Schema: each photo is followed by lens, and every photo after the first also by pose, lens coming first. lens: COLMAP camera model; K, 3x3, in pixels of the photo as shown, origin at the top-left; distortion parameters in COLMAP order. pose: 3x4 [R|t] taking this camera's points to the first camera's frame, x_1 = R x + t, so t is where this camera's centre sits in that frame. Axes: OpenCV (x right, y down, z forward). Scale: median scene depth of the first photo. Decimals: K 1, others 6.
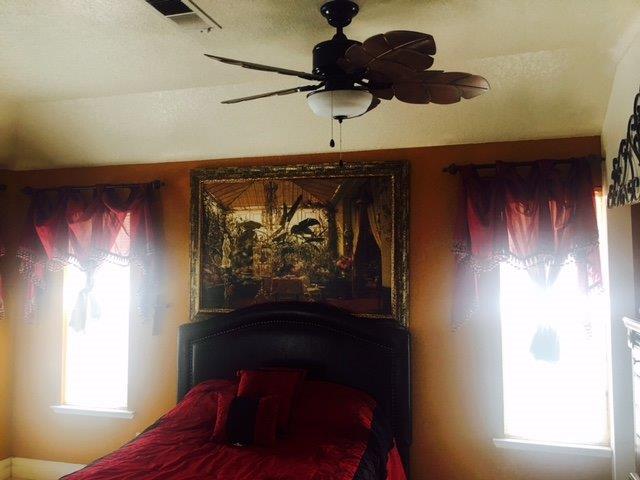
lens RADIAL K [[549.6, 0, 320.4], [0, 549.6, 239.2], [0, 0, 1]] dist [0.075300, -0.098861]
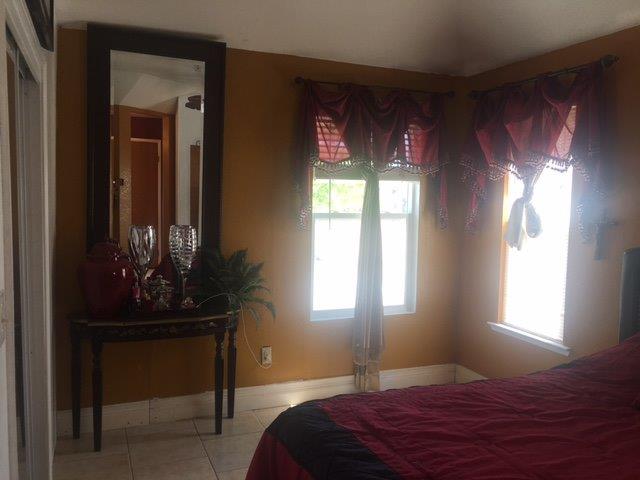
lens RADIAL K [[549.6, 0, 313.3], [0, 549.6, 228.9], [0, 0, 1]] dist [0.075300, -0.098861]
pose [[0.612444, 0.069440, -0.787458, 0.071748], [-0.000326, 0.996156, 0.087591, 0.060935], [0.790514, -0.053388, 0.610113, 0.202091]]
